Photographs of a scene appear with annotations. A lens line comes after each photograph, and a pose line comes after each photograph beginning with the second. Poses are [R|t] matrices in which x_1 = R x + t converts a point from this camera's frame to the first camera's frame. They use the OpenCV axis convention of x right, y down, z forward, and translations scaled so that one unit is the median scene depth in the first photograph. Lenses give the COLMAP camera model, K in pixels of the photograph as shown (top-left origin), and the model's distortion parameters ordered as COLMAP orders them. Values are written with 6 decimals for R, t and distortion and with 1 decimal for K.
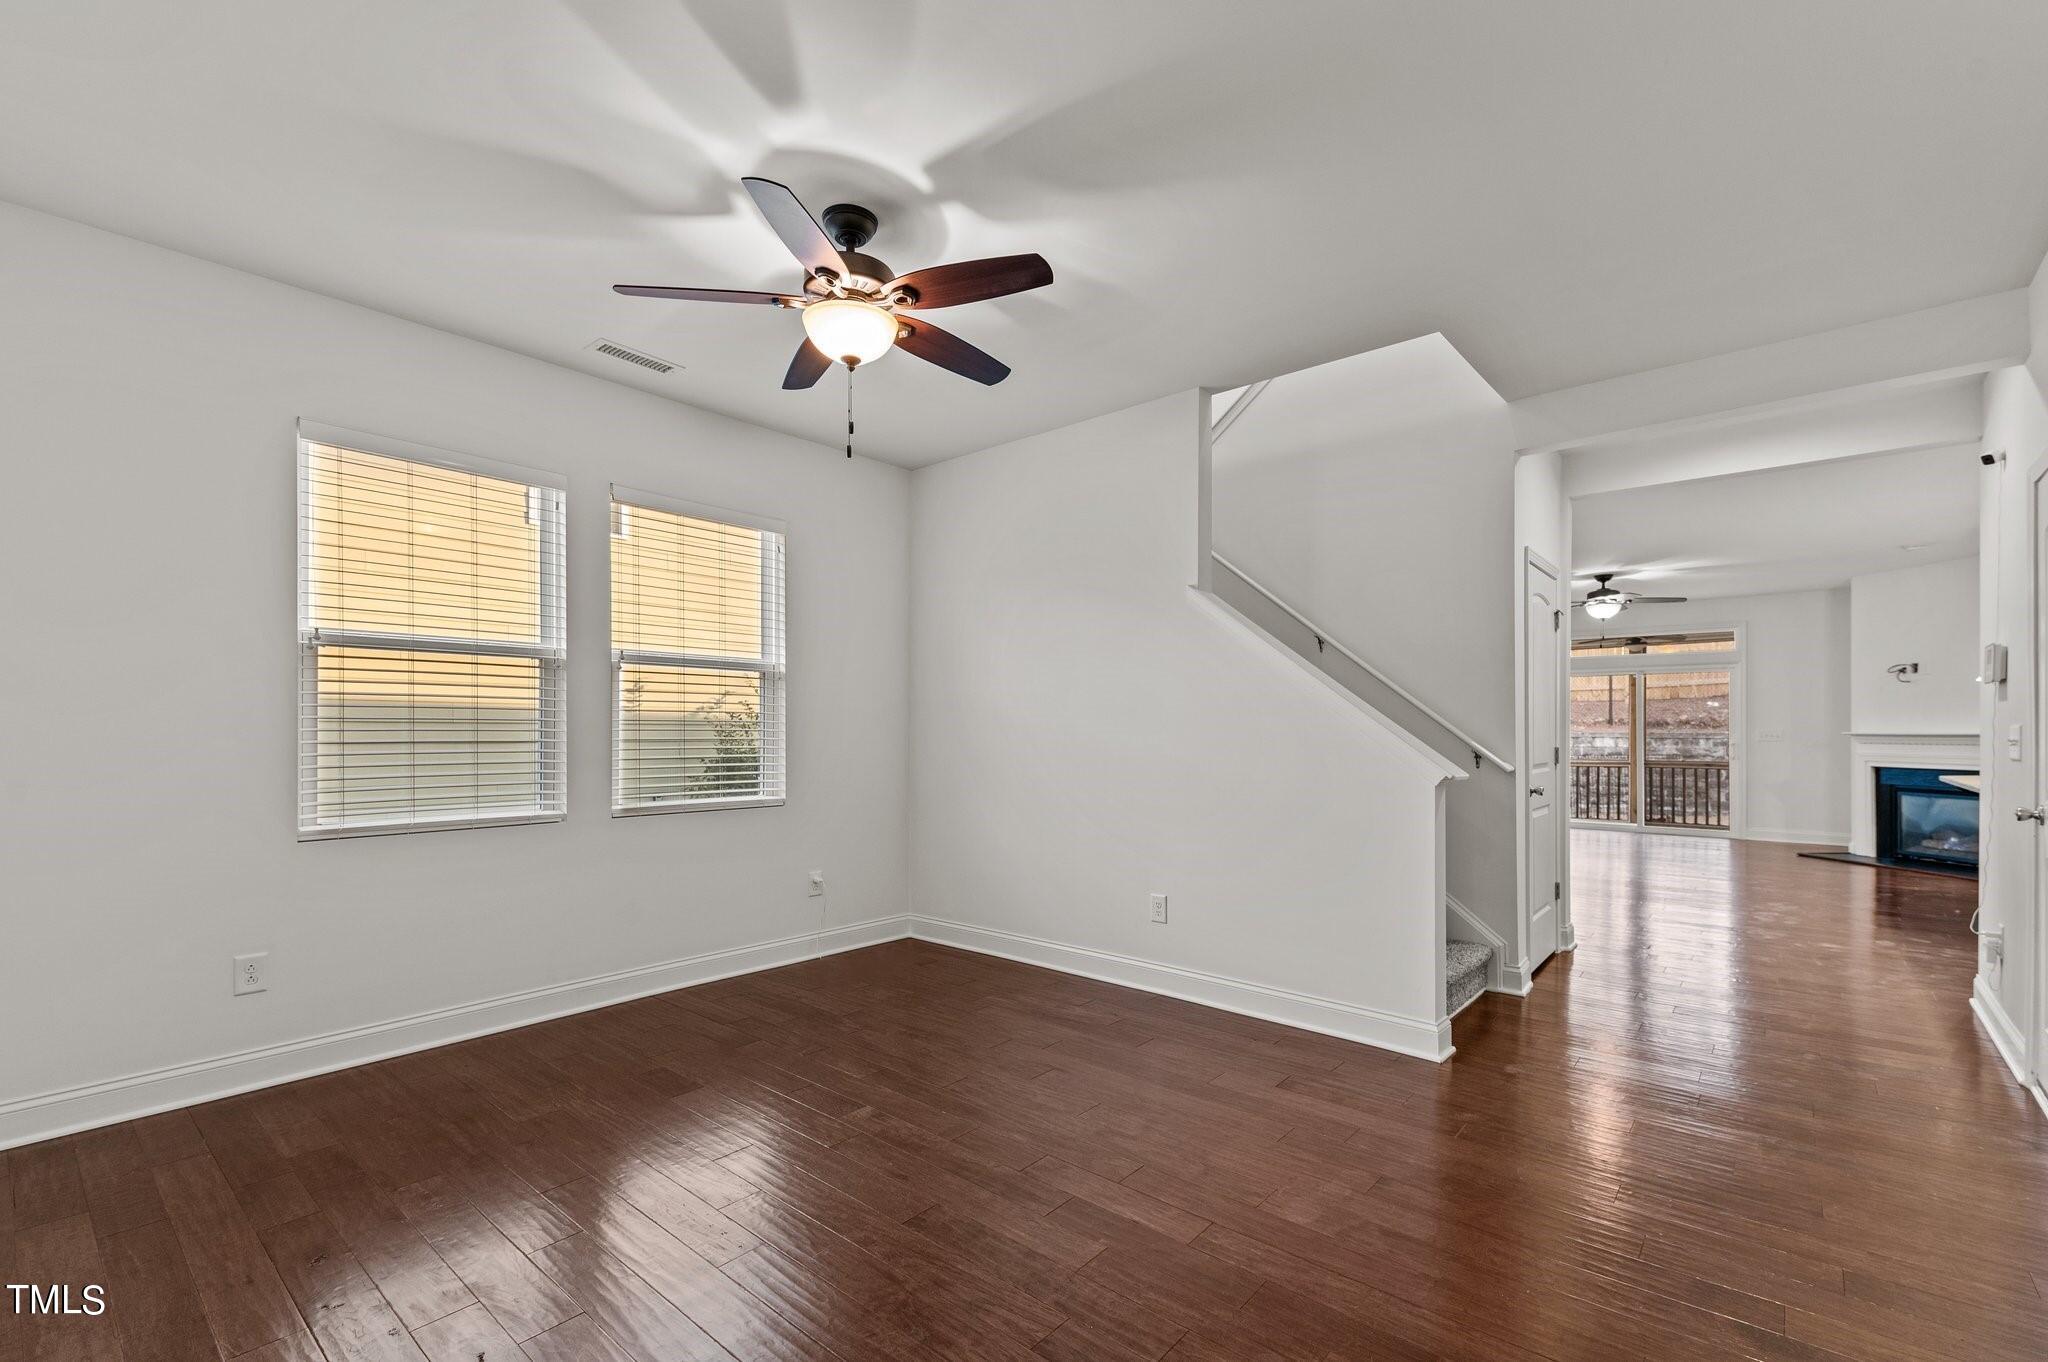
lens RADIAL K [[873.3, 0, 1033.4], [0, 873.3, 723.5], [0, 0, 1]] dist [0.002565, 0.000263]
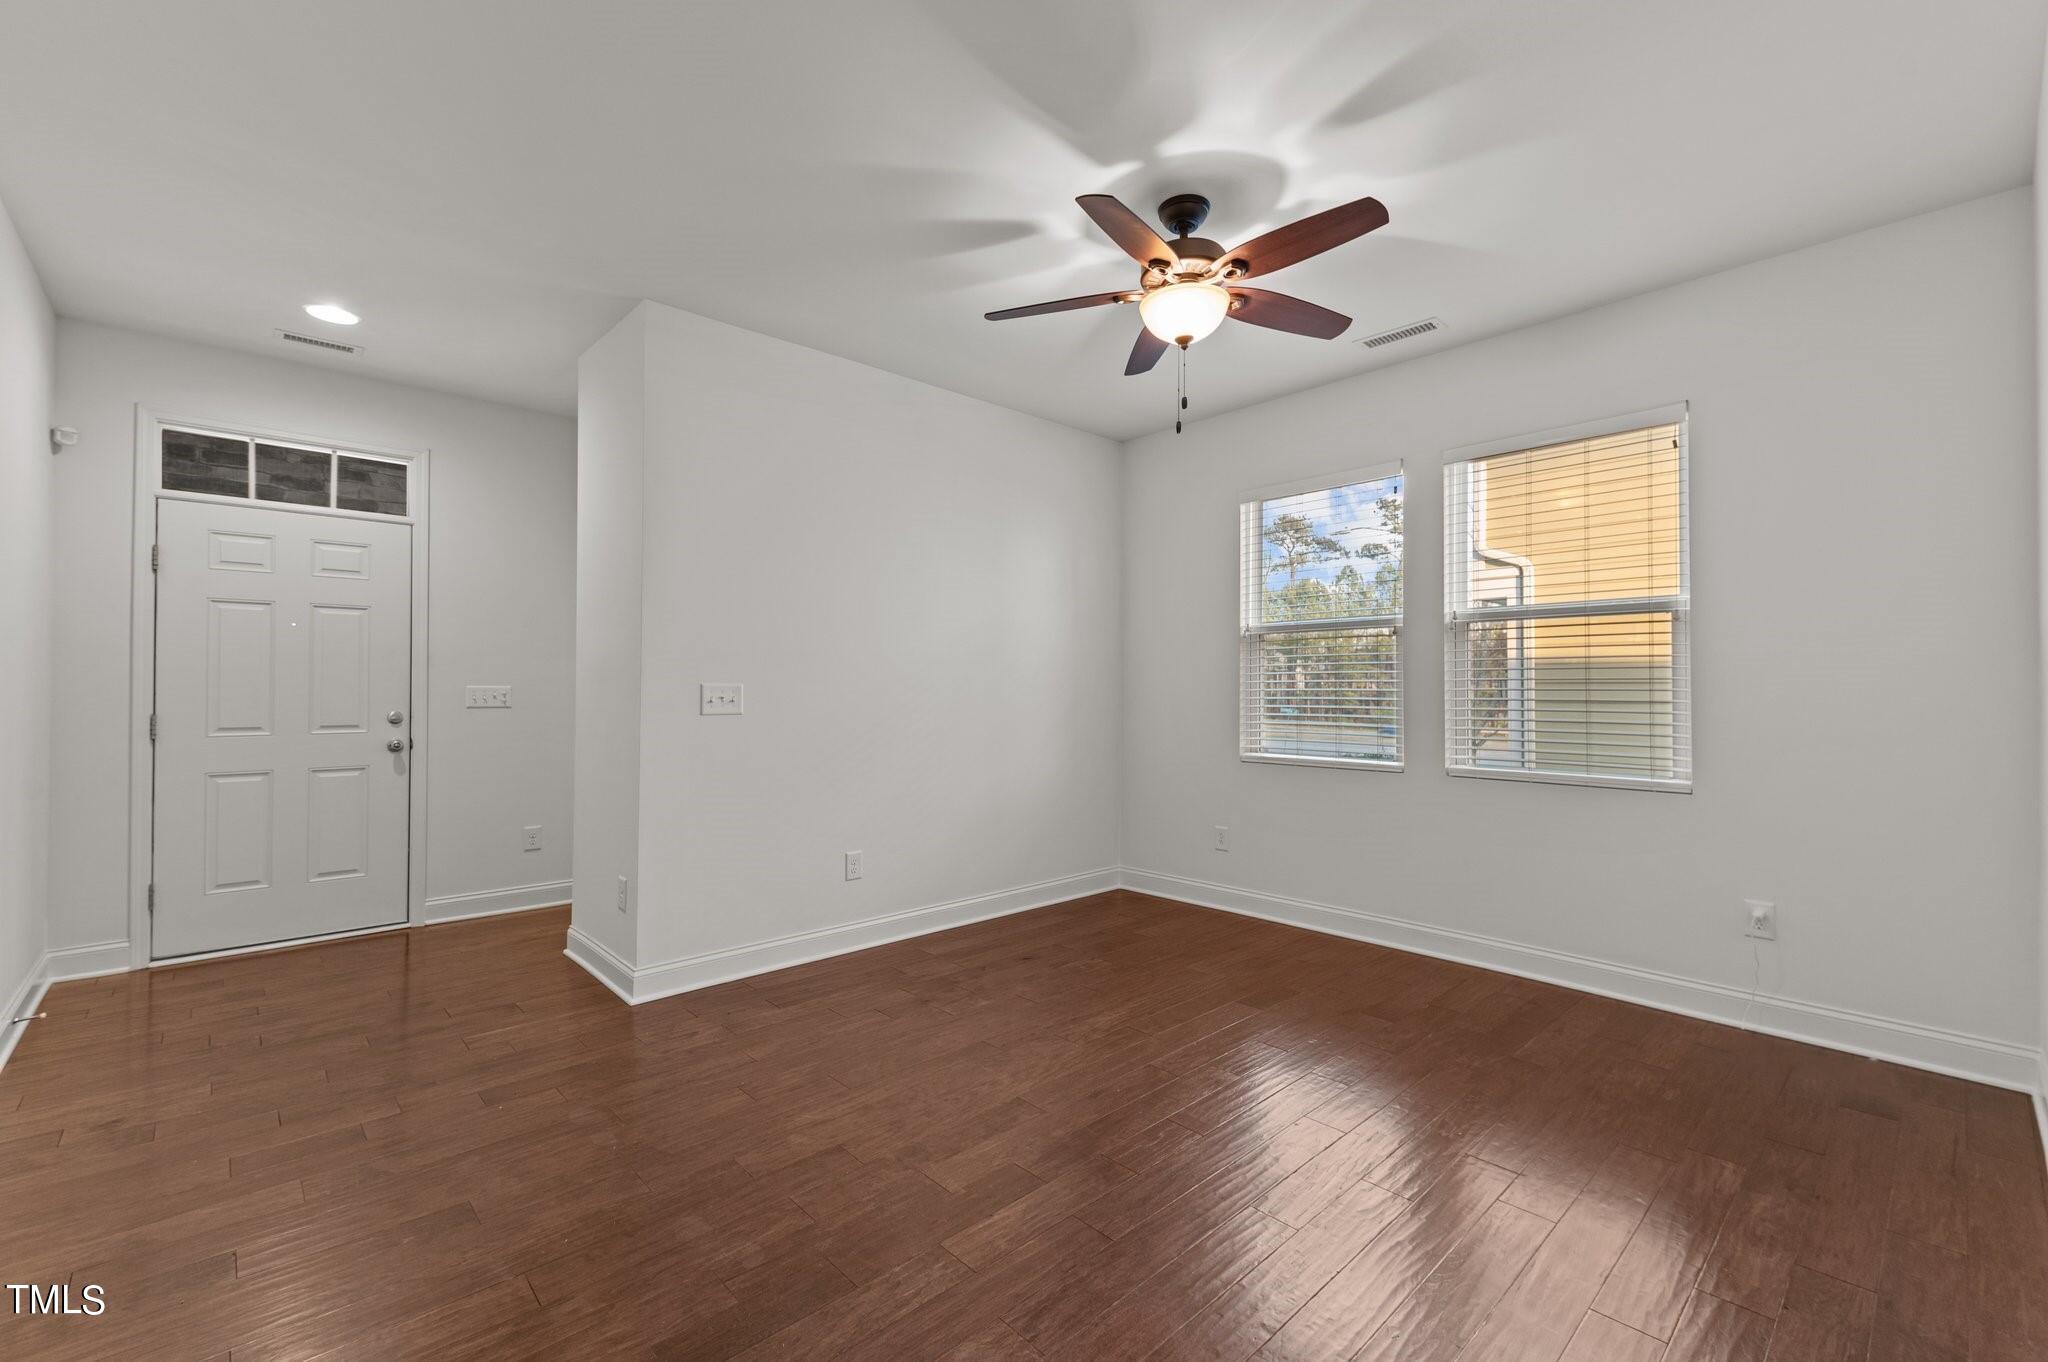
lens RADIAL K [[844.9, 0, 1024.0], [0, 844.9, 681.0], [0, 0, 1]] dist [0.000208, 0.000010]
pose [[-0.121458, -0.011609, -0.992529, 0.530880], [0.011500, 0.999848, -0.013102, 0.002874], [0.992530, -0.013006, -0.121306, 0.598176]]
